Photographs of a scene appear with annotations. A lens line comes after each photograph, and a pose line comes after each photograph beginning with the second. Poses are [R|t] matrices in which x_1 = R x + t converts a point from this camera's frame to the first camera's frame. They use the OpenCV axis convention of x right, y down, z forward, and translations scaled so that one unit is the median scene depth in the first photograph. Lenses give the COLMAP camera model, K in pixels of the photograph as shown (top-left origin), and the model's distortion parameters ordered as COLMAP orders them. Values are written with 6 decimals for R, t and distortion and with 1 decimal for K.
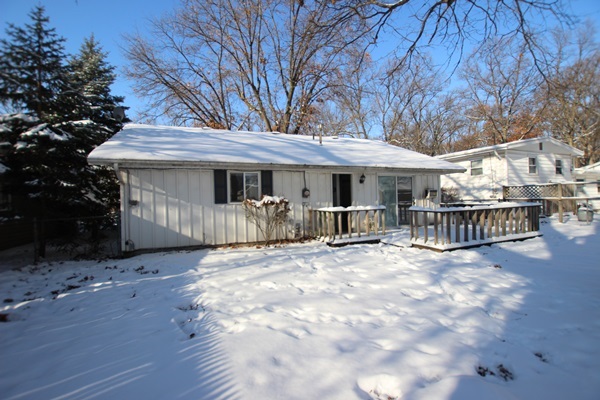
lens RADIAL K [[284.5, 0, 299.7], [0, 284.5, 198.4], [0, 0, 1]] dist [-0.023583, -0.000014]
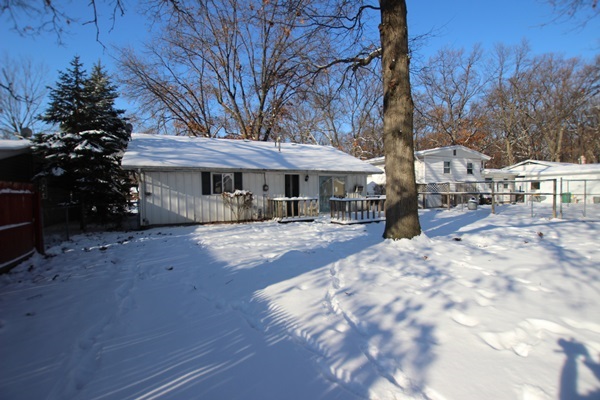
lens RADIAL K [[284.5, 0, 301.5], [0, 284.5, 199.2], [0, 0, 1]] dist [-0.023583, -0.000014]
pose [[0.996387, 0.006374, 0.084690, 0.074817], [-0.009072, 0.999463, 0.031502, -0.008346], [-0.084444, -0.032156, 0.995909, -0.425682]]
